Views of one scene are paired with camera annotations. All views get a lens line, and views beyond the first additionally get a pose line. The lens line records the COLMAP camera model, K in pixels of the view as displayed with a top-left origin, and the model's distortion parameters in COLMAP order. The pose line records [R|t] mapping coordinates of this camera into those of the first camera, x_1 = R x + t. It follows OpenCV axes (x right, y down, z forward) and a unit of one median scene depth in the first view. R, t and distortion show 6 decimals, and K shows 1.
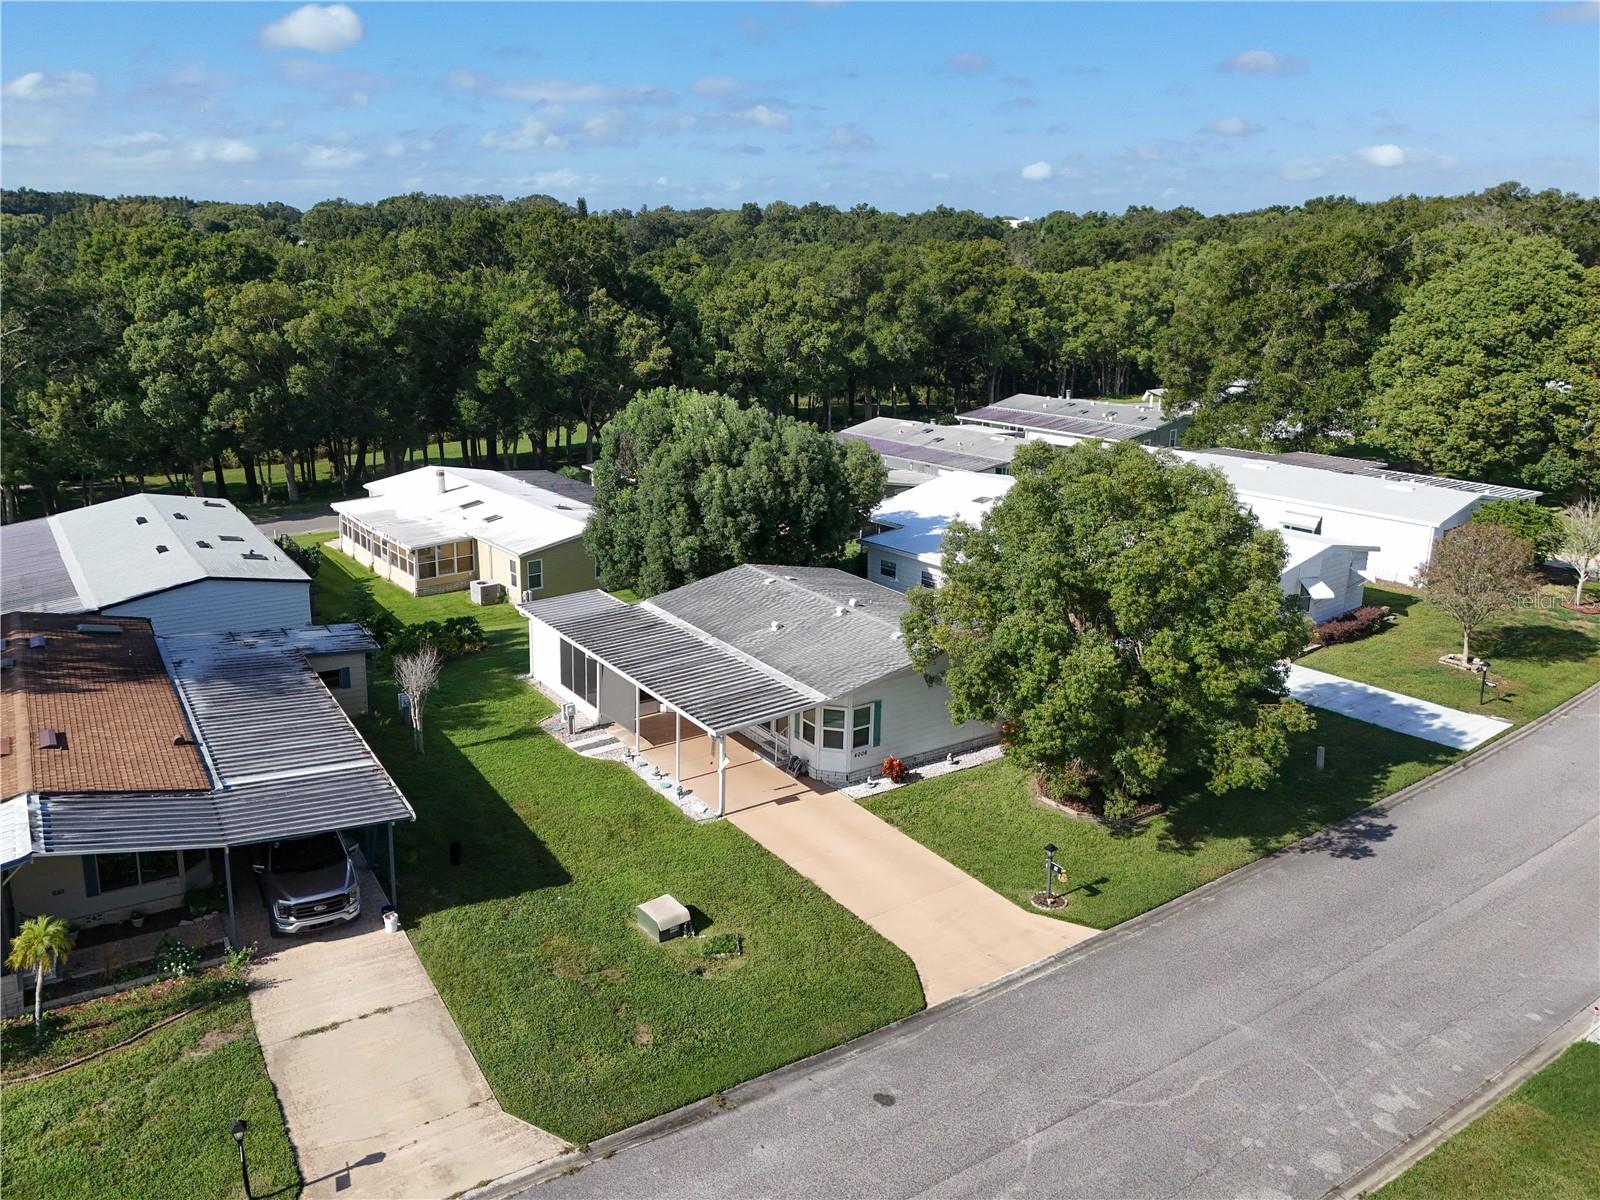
lens RADIAL K [[1199.5, 0, 741.6], [0, 1199.5, 581.1], [0, 0, 1]] dist [0.047321, -0.048851]
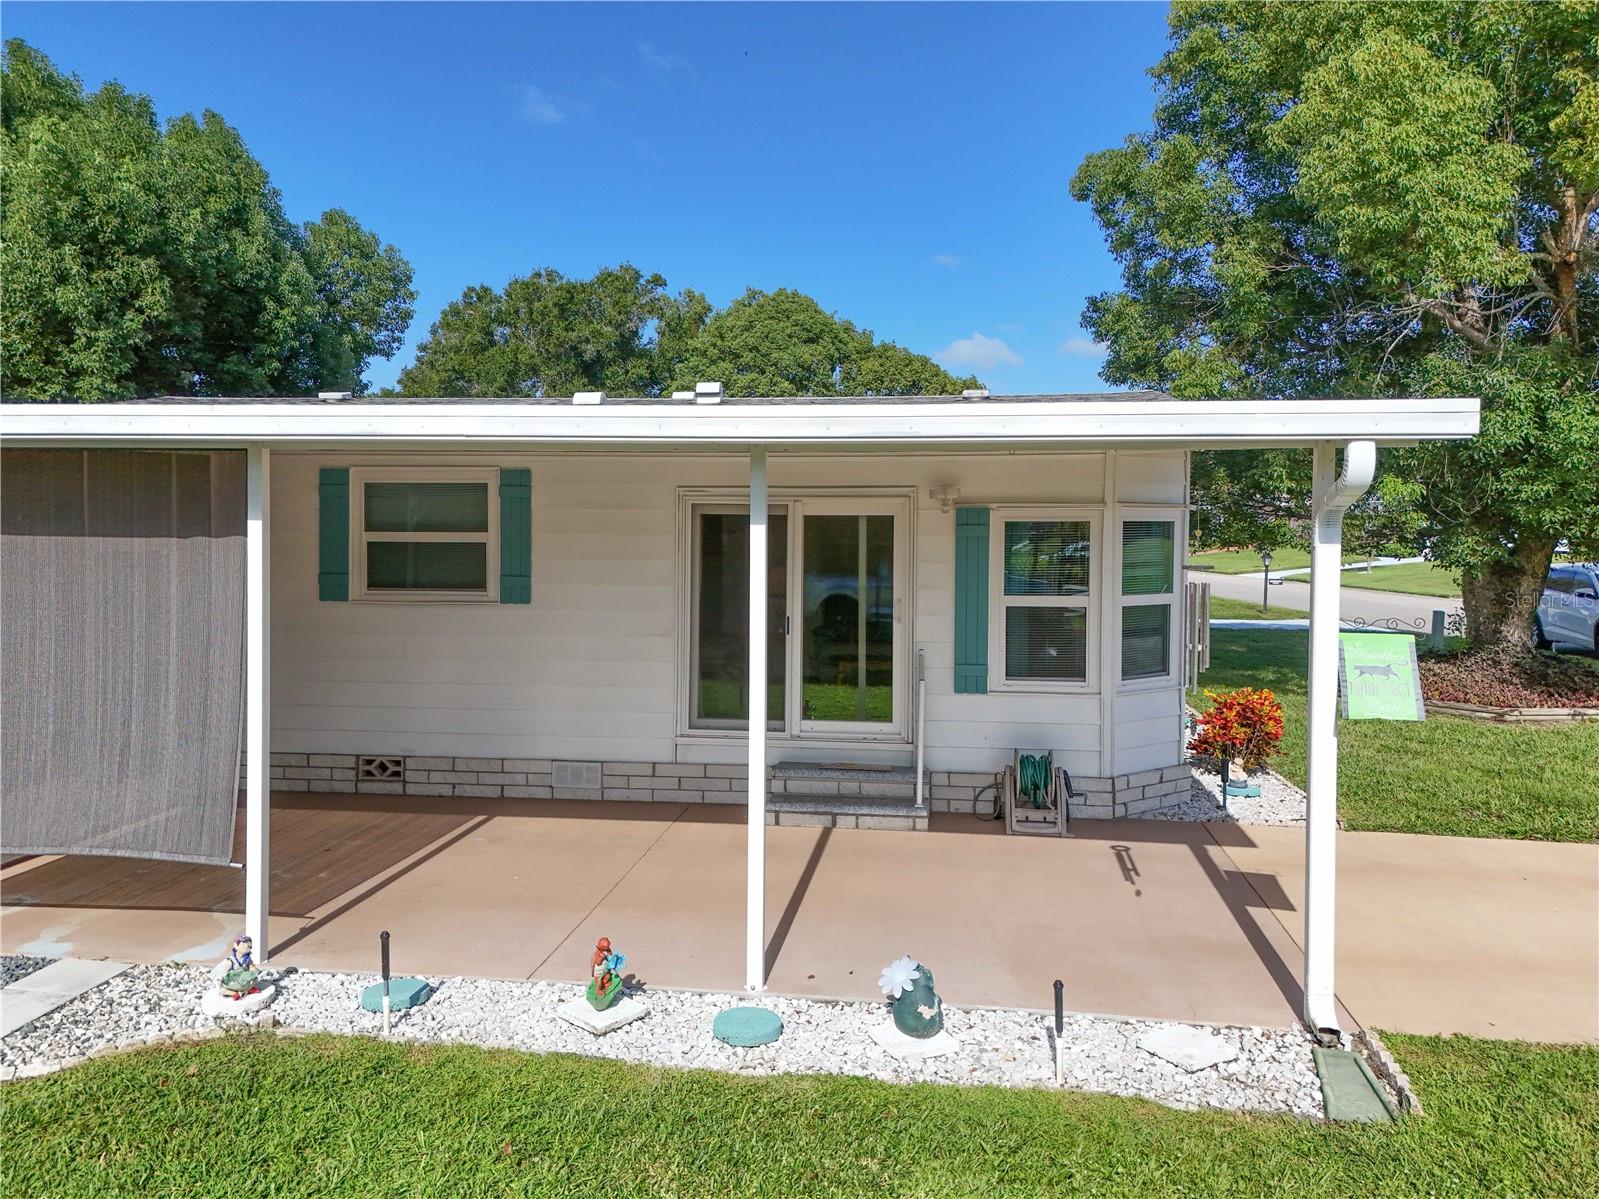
lens RADIAL K [[1198.7, 0, 813.2], [0, 1198.7, 596.1], [0, 0, 1]] dist [0.047321, -0.048851]
pose [[0.643851, -0.047795, 0.763657, -0.129679], [0.203647, 0.972753, -0.110817, 0.104465], [-0.737552, 0.226866, 0.636041, 0.677871]]
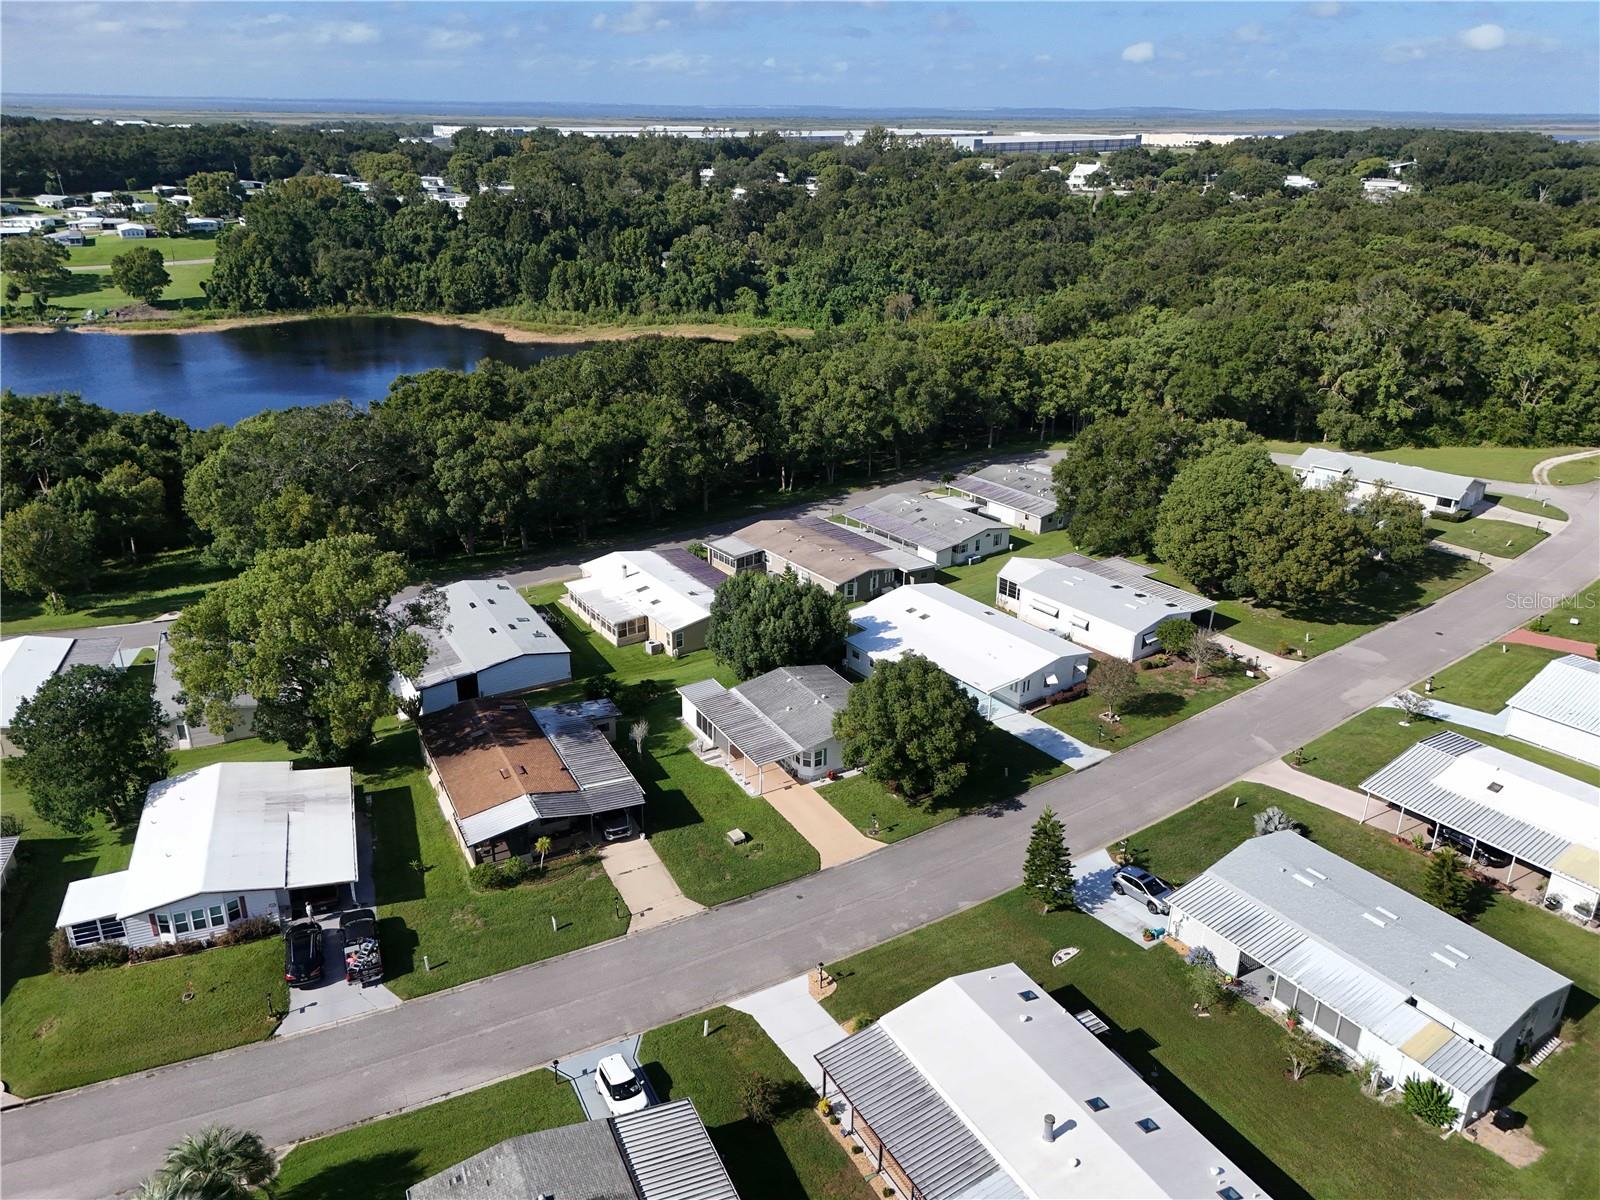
lens RADIAL K [[1199.5, 0, 827.9], [0, 1199.5, 591.8], [0, 0, 1]] dist [0.047321, -0.048851]
pose [[0.999642, 0.020175, -0.017600, 0.120047], [-0.017552, 0.990246, 0.138217, -0.435701], [0.020217, -0.137858, 0.990246, -1.093364]]
